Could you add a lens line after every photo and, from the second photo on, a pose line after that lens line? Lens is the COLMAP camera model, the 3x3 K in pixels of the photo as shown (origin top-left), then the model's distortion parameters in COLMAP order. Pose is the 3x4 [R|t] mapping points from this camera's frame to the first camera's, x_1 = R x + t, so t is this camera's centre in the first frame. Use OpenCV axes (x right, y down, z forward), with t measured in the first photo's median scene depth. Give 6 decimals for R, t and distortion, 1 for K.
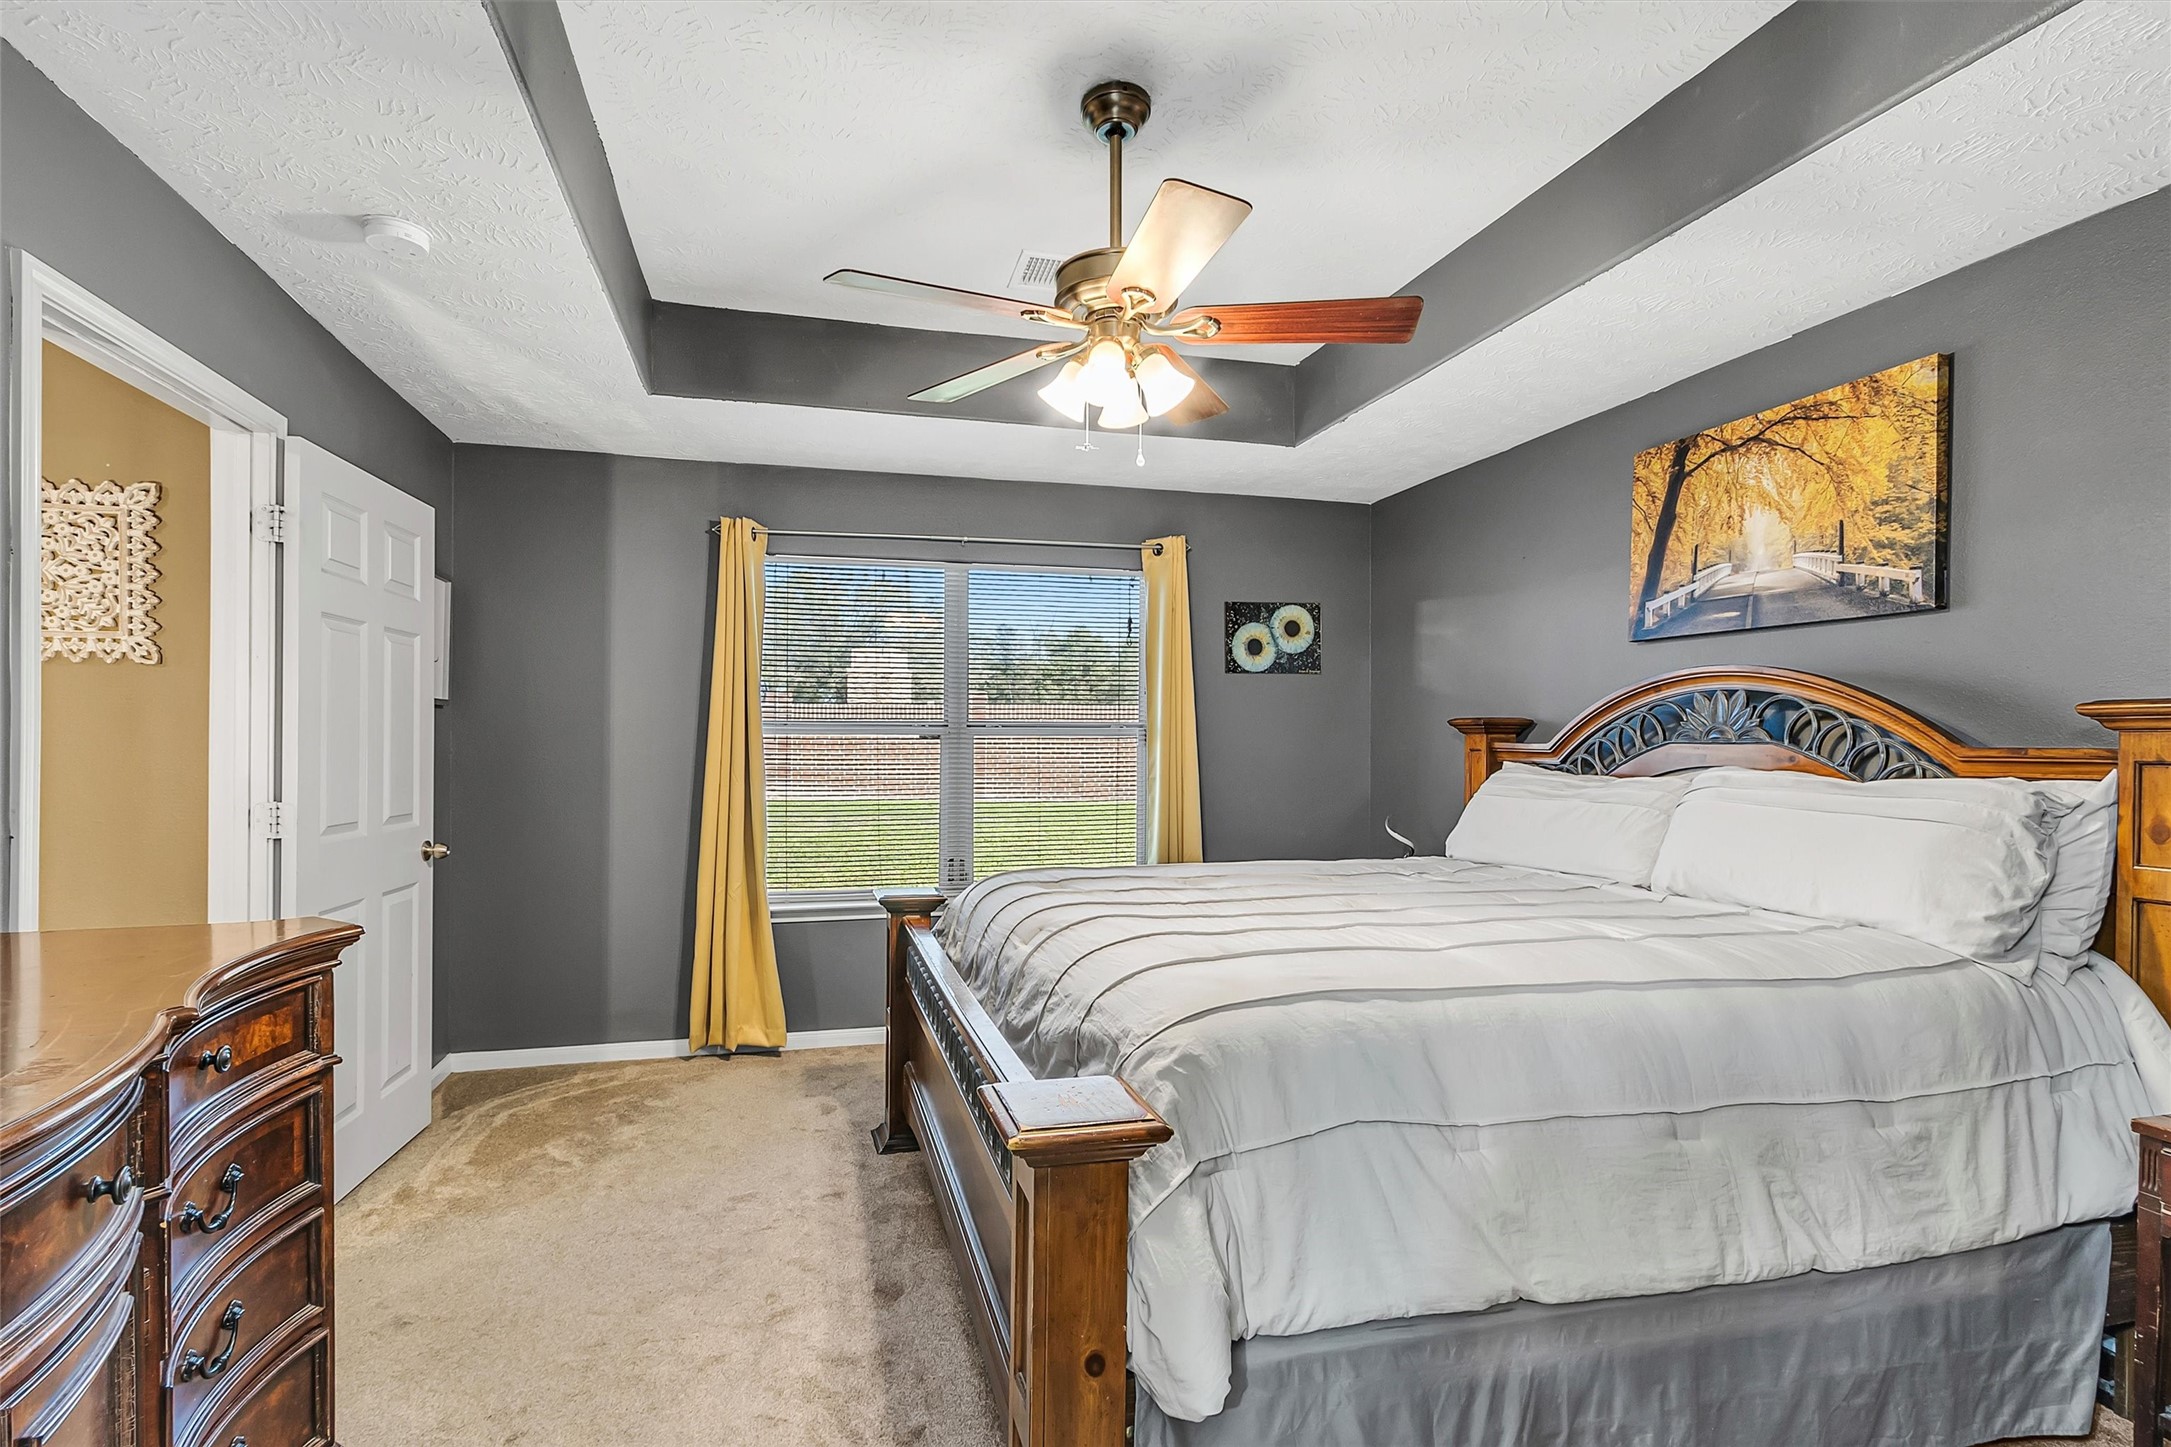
lens RADIAL K [[998.5, 0, 1079.4], [0, 998.5, 733.6], [0, 0, 1]] dist [0.001981, 0.000361]
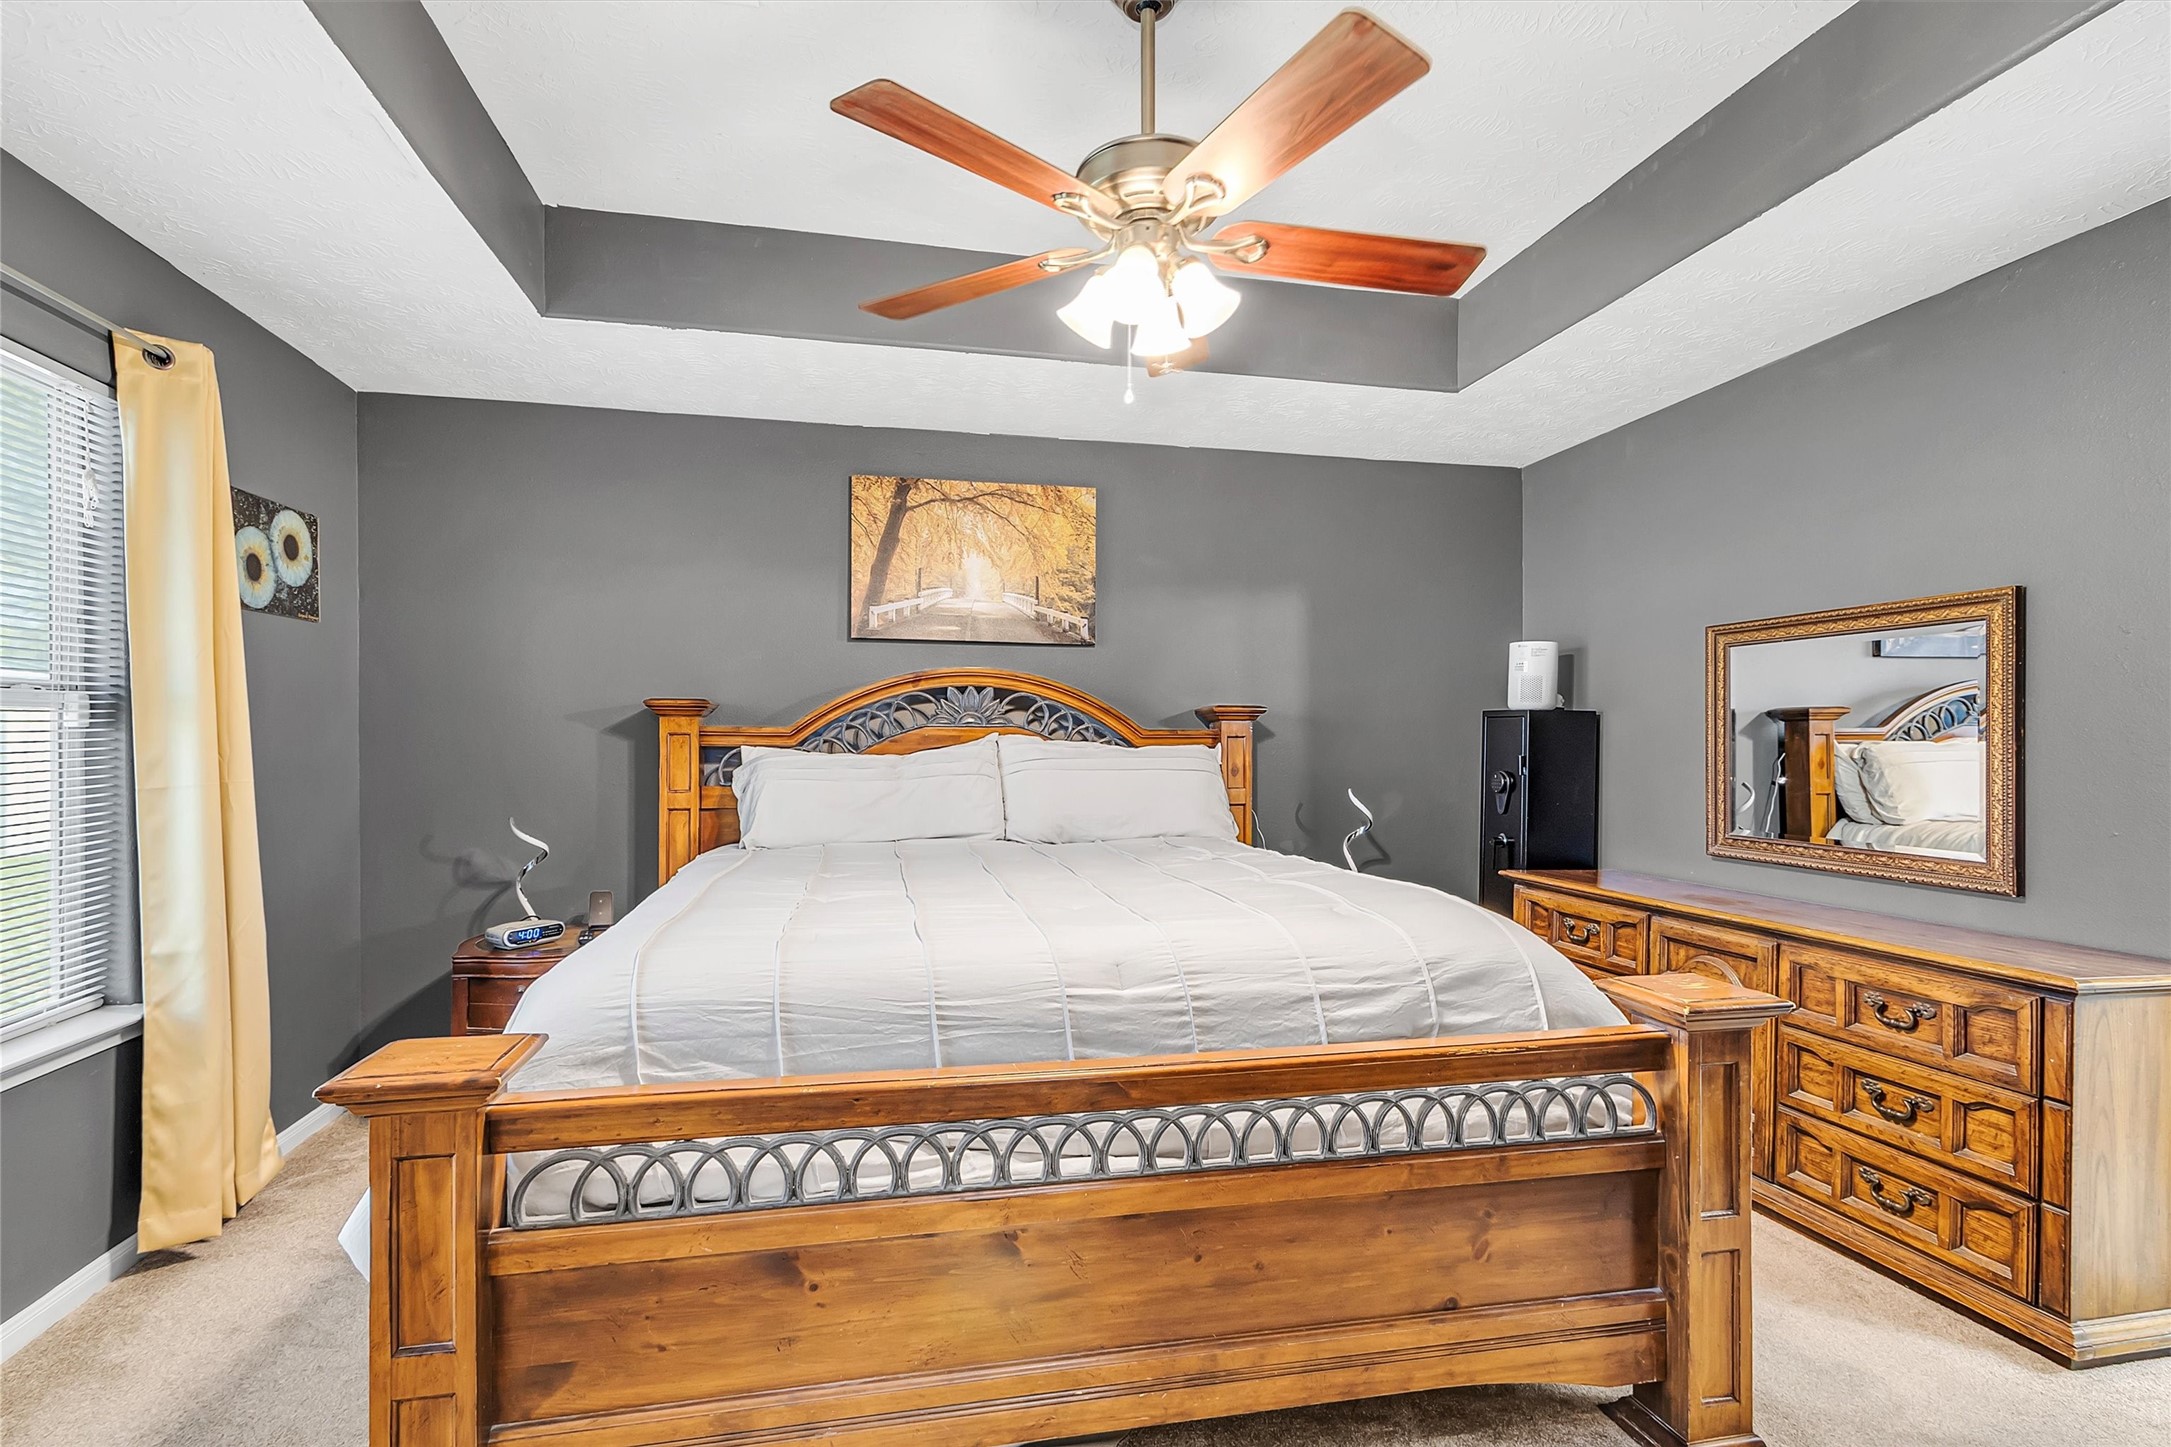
lens RADIAL K [[998.5, 0, 1074.2], [0, 998.5, 741.1], [0, 0, 1]] dist [0.001981, 0.000361]
pose [[0.087594, -0.001999, 0.996154, -0.639741], [-0.006839, 0.999973, 0.002608, 0.023860], [-0.996133, -0.007041, 0.087578, 0.734617]]
